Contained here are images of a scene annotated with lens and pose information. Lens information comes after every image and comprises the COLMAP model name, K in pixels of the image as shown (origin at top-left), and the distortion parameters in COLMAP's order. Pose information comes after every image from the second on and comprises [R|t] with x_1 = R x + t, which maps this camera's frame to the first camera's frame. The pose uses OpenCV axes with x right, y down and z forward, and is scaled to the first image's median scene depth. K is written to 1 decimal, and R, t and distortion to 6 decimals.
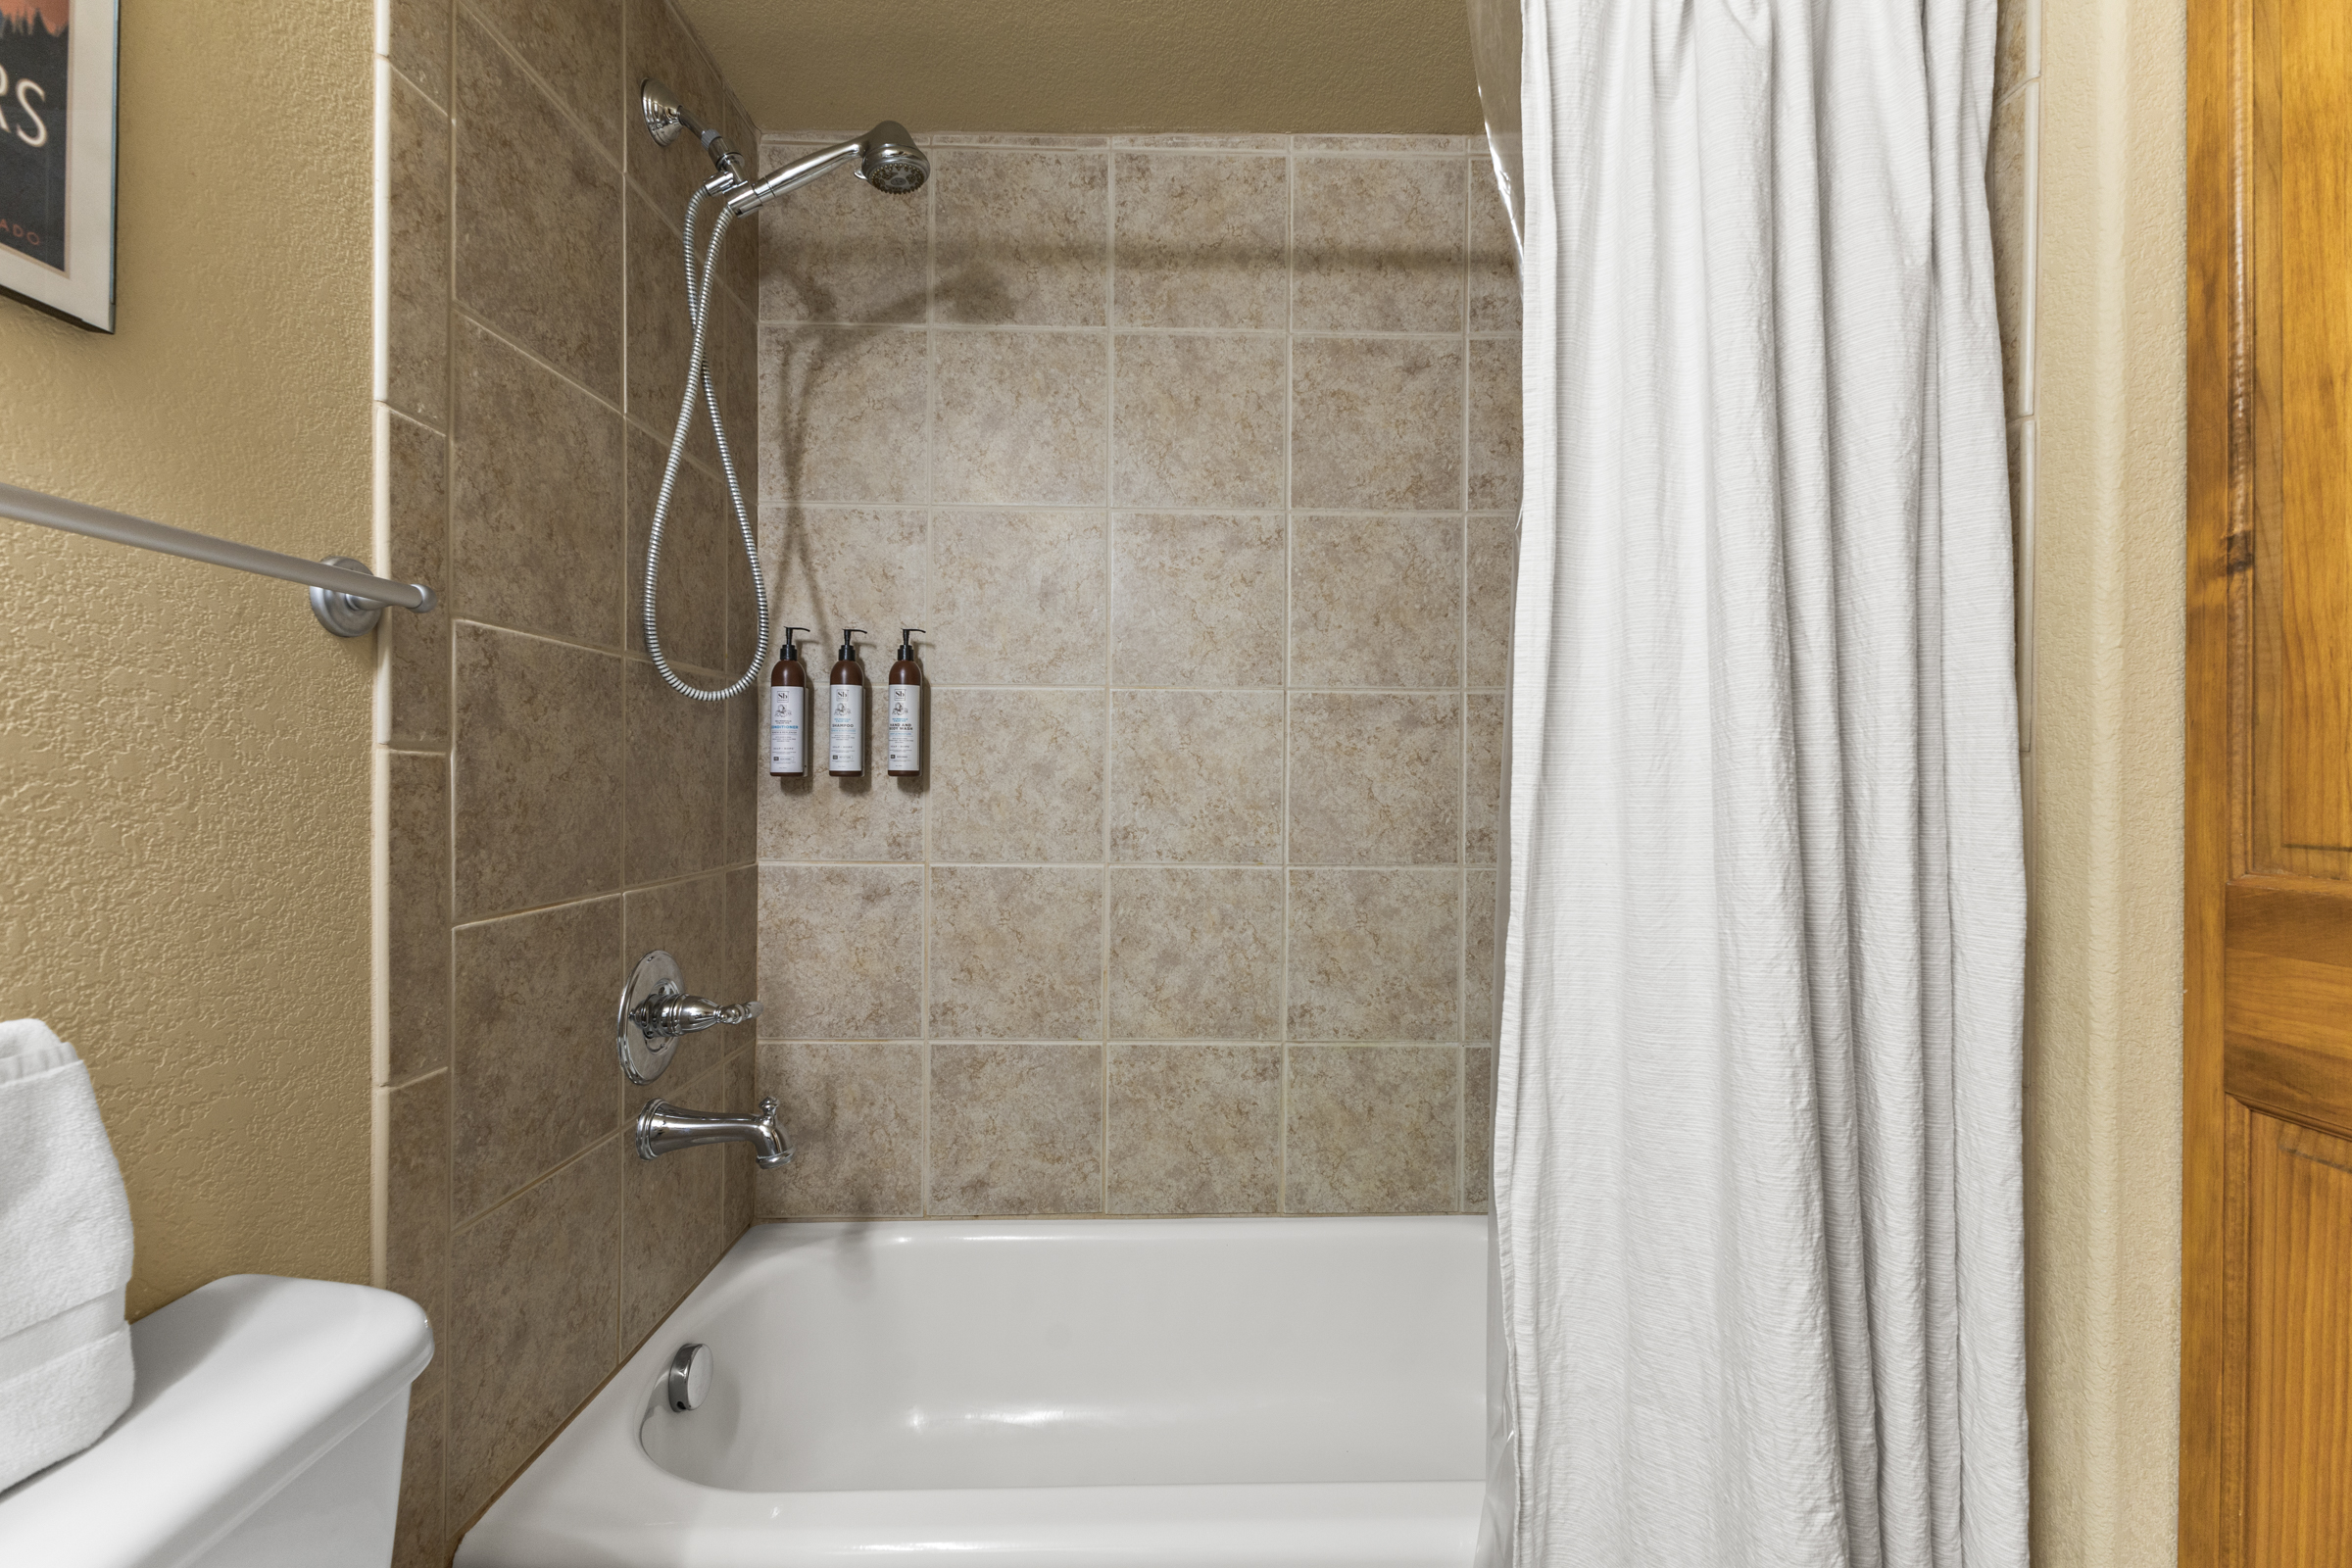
lens RADIAL K [[1039.7, 0, 1190.2], [0, 1039.7, 782.5], [0, 0, 1]] dist [0.009974, -0.001717]
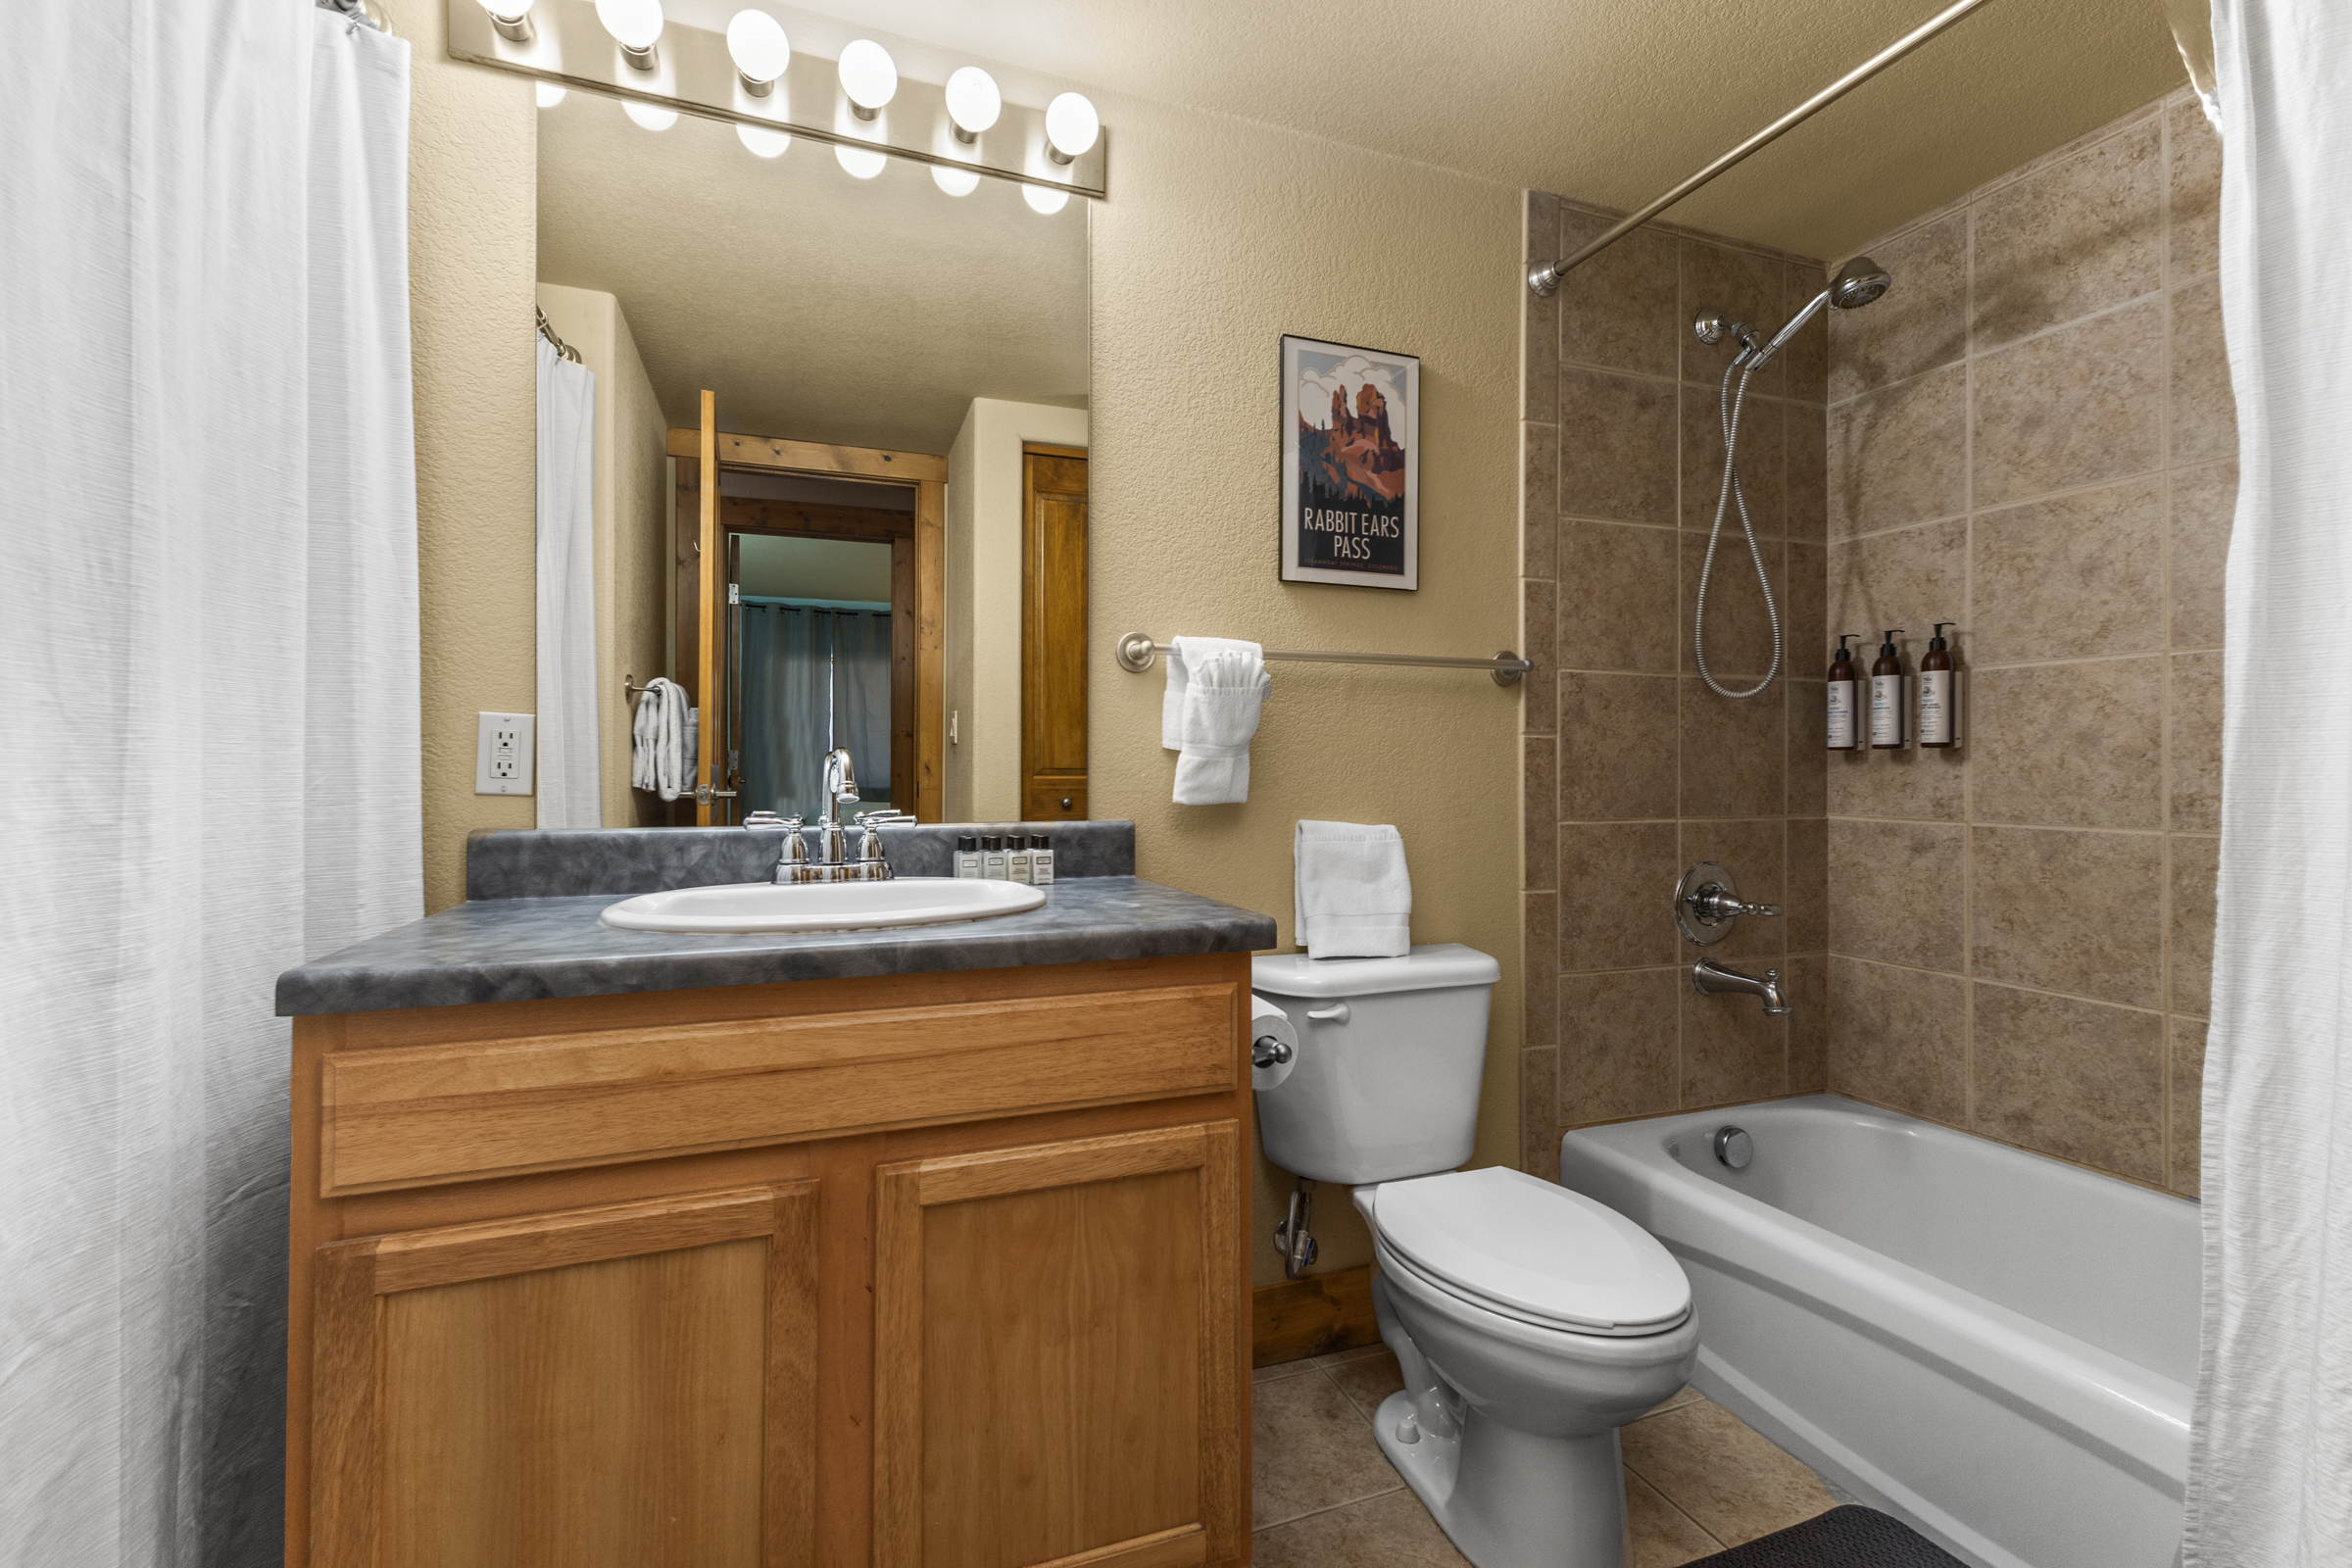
lens RADIAL K [[1018.5, 0, 1175.7], [0, 1018.5, 773.5], [0, 0, 1]] dist [0.009683, -0.003018]
pose [[0.342295, -0.002930, -0.939588, 0.513930], [-0.003964, 0.999982, -0.004563, 0.031758], [0.939584, 0.005286, 0.342277, -0.213517]]
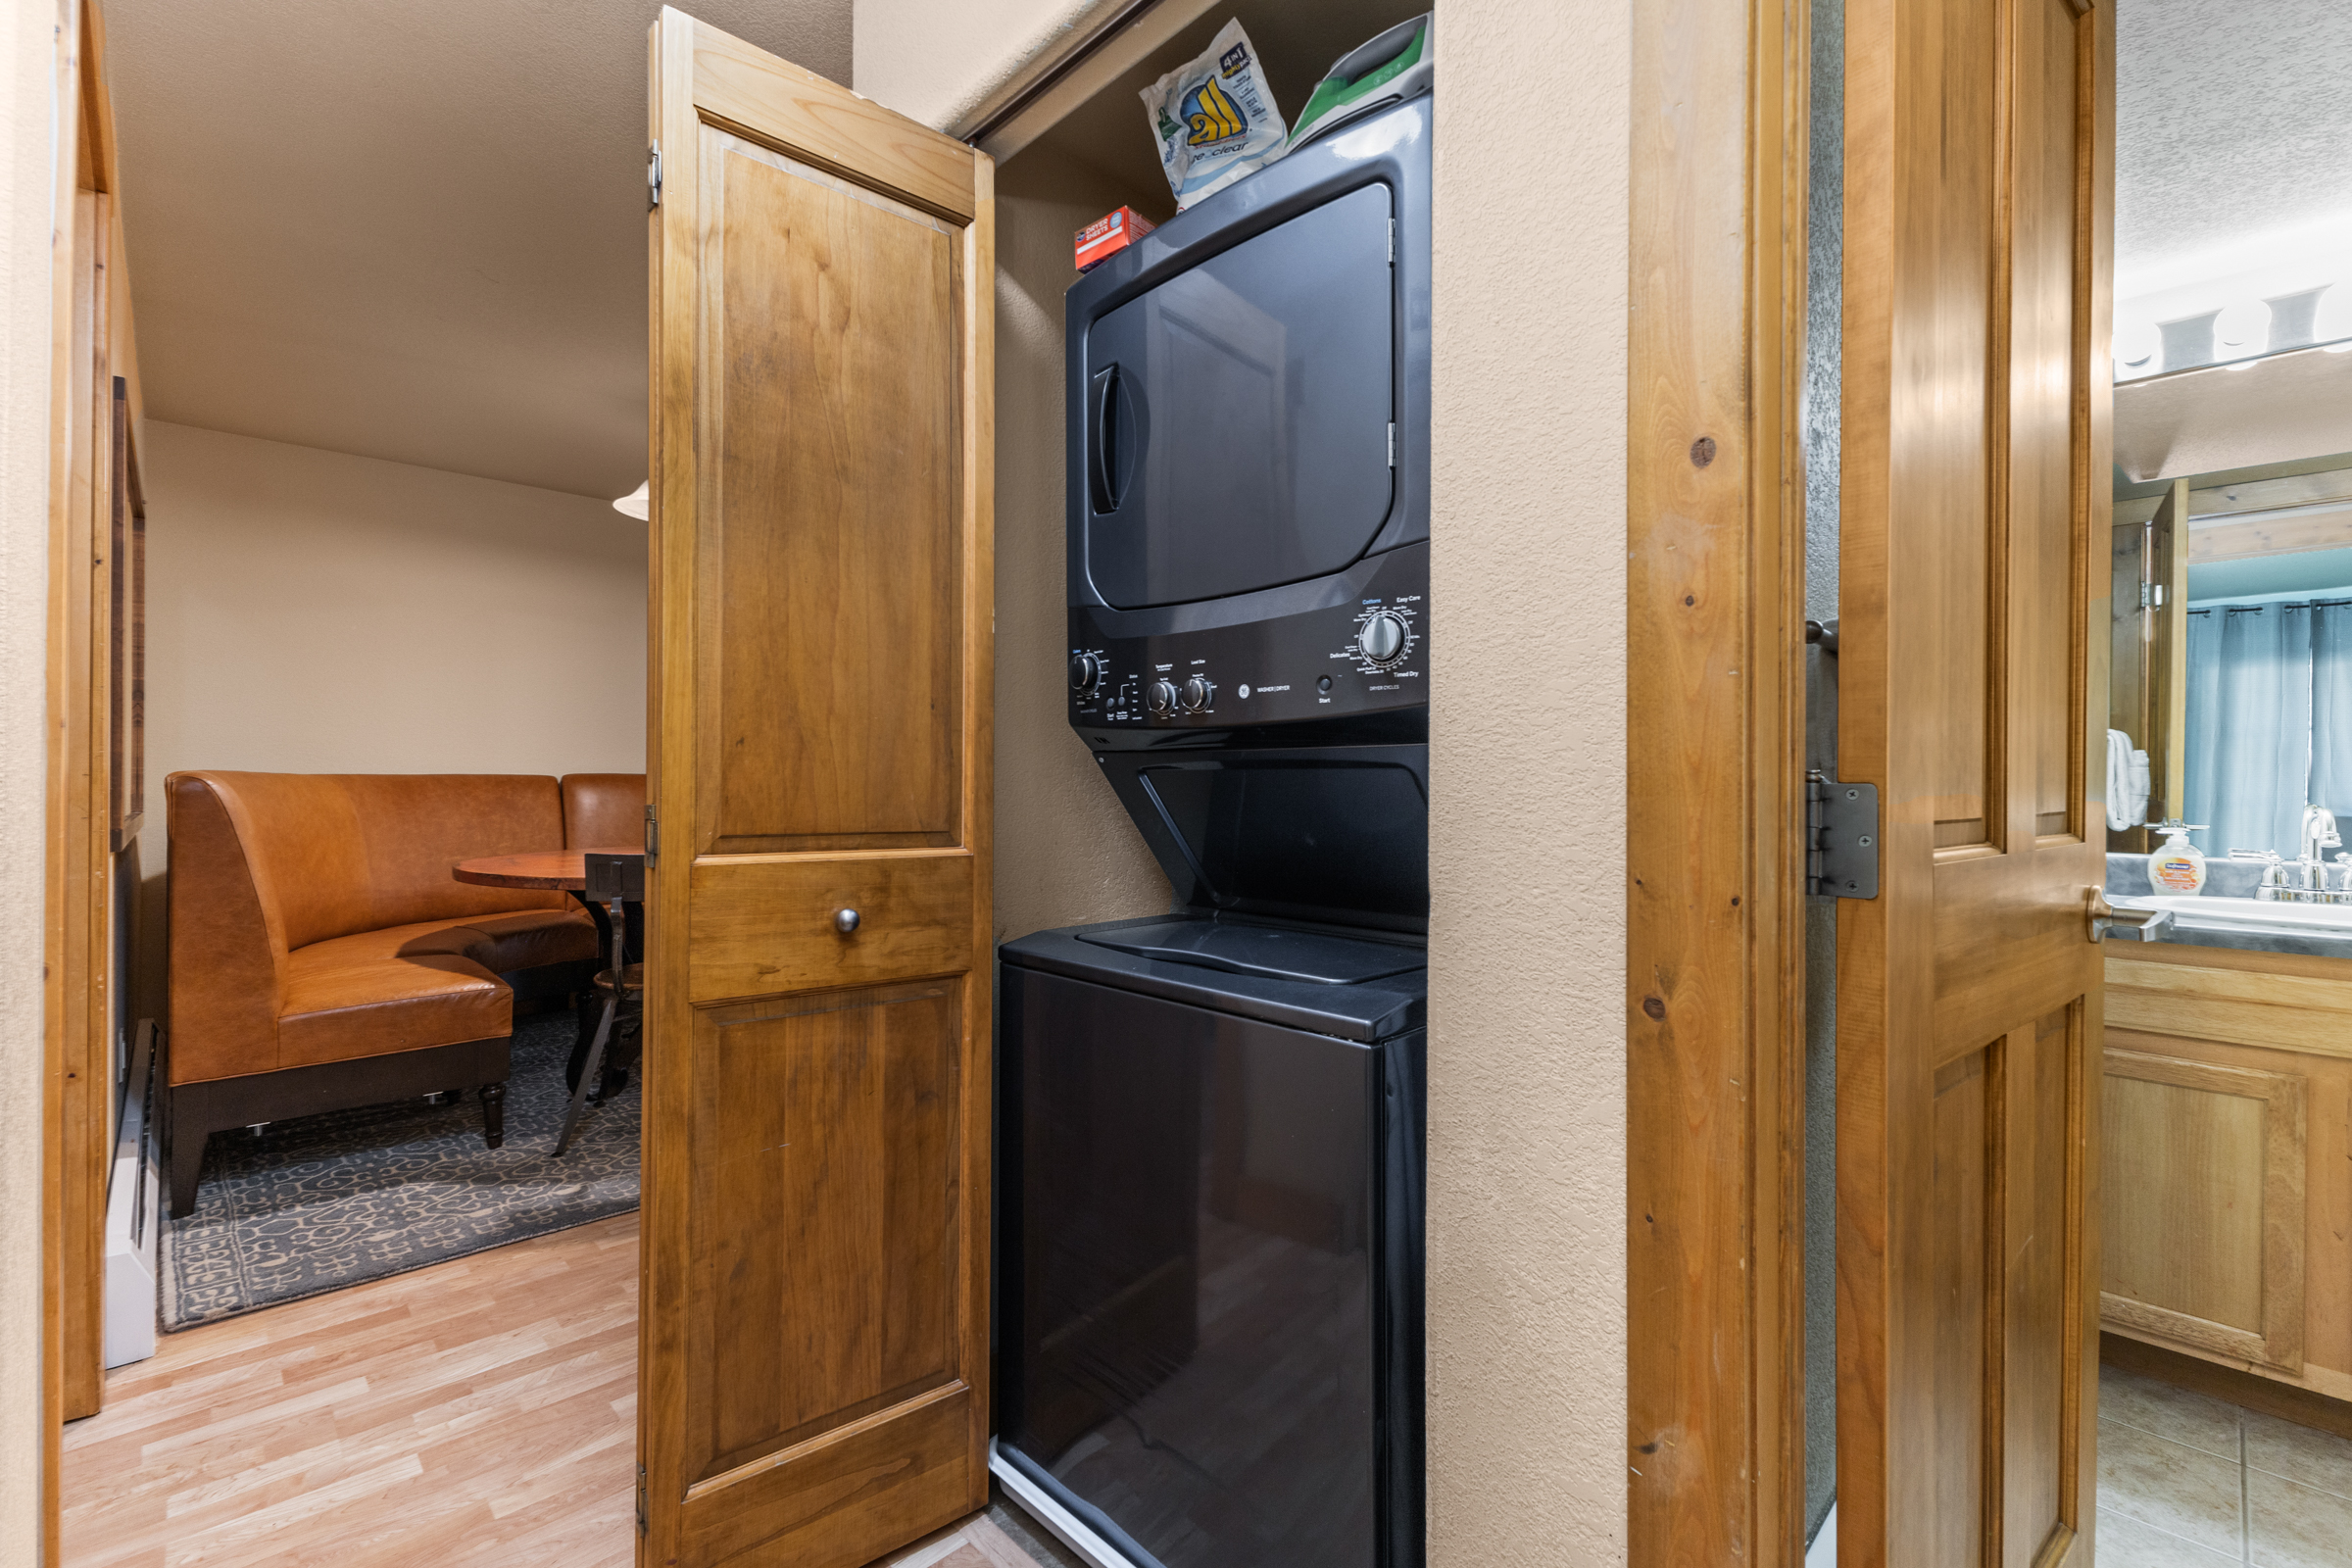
lens RADIAL K [[1026.9, 0, 1173.4], [0, 1026.9, 769.4], [0, 0, 1]] dist [0.009725, -0.000015]
pose [[-0.719427, -0.009610, -0.694502, 1.339151], [-0.007704, 0.999953, -0.005857, -0.014222], [0.694525, 0.001137, -0.719467, -0.240704]]
